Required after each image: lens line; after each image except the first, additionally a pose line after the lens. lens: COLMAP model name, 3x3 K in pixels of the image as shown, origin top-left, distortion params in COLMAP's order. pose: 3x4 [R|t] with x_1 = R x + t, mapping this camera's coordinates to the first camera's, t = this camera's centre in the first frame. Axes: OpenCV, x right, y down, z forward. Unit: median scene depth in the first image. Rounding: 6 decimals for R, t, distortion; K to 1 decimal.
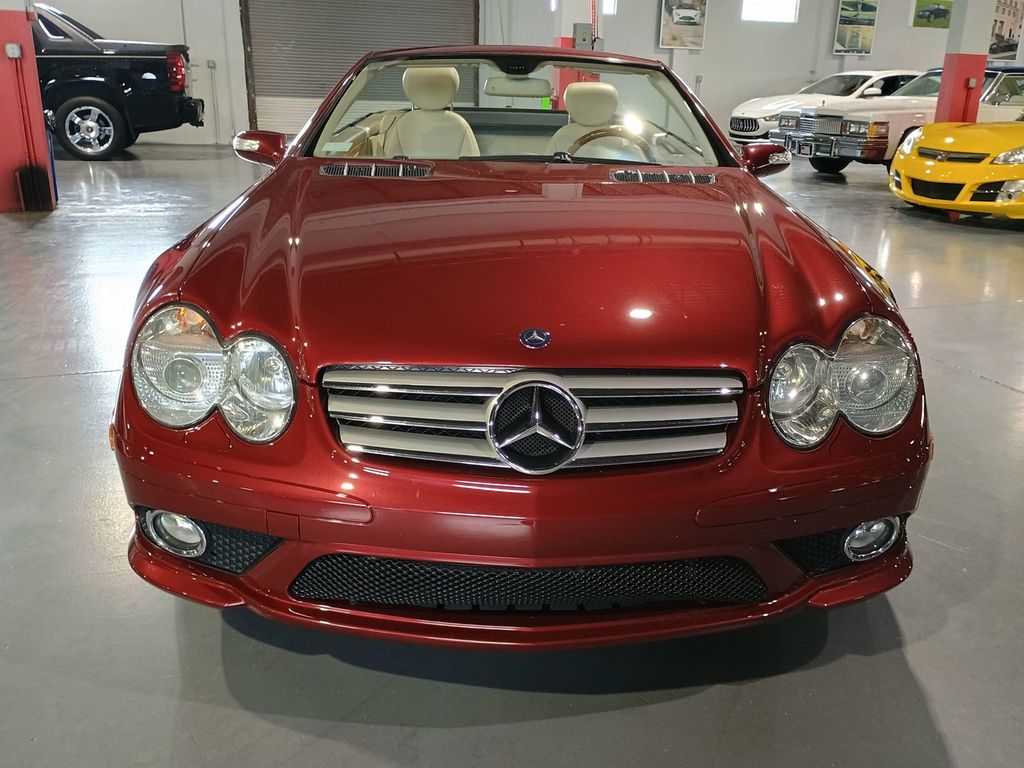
lens RADIAL K [[887.3, 0, 523.2], [0, 887.3, 386.7], [0, 0, 1]] dist [0.074874, -0.093273]
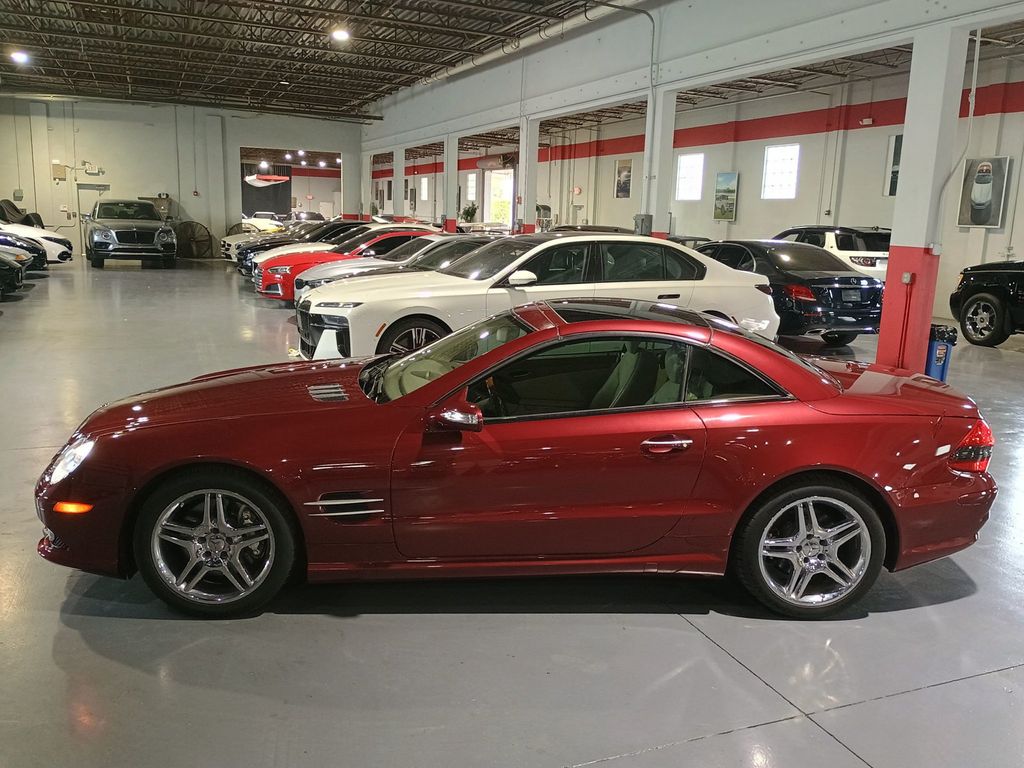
lens RADIAL K [[887.3, 0, 523.2], [0, 887.3, 386.7], [0, 0, 1]] dist [0.074874, -0.093273]
pose [[0.034883, 0.166665, -0.985396, 0.576057], [-0.356976, 0.923029, 0.143480, -0.199313], [0.933462, 0.346758, 0.091693, 0.398351]]
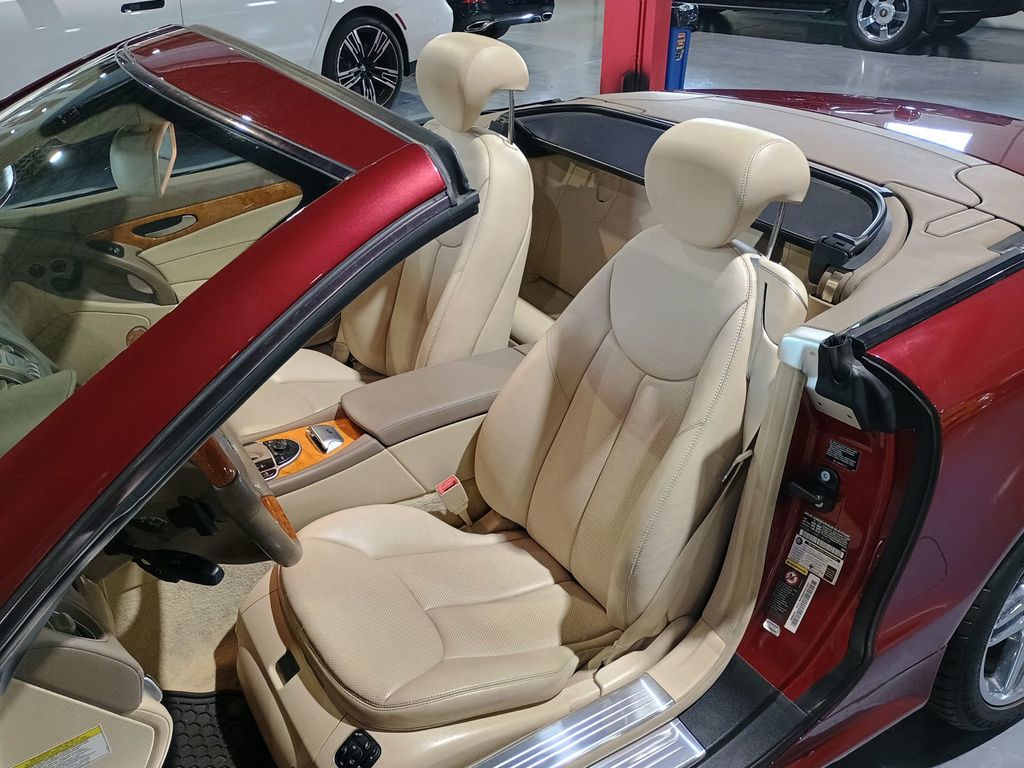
lens RADIAL K [[887.3, 0, 523.2], [0, 887.3, 386.7], [0, 0, 1]] dist [0.074874, -0.093273]
pose [[0.502763, 0.396527, -0.768112, 0.185753], [-0.275111, 0.915778, 0.292685, -0.174467], [0.819477, 0.064165, 0.569508, 0.393623]]
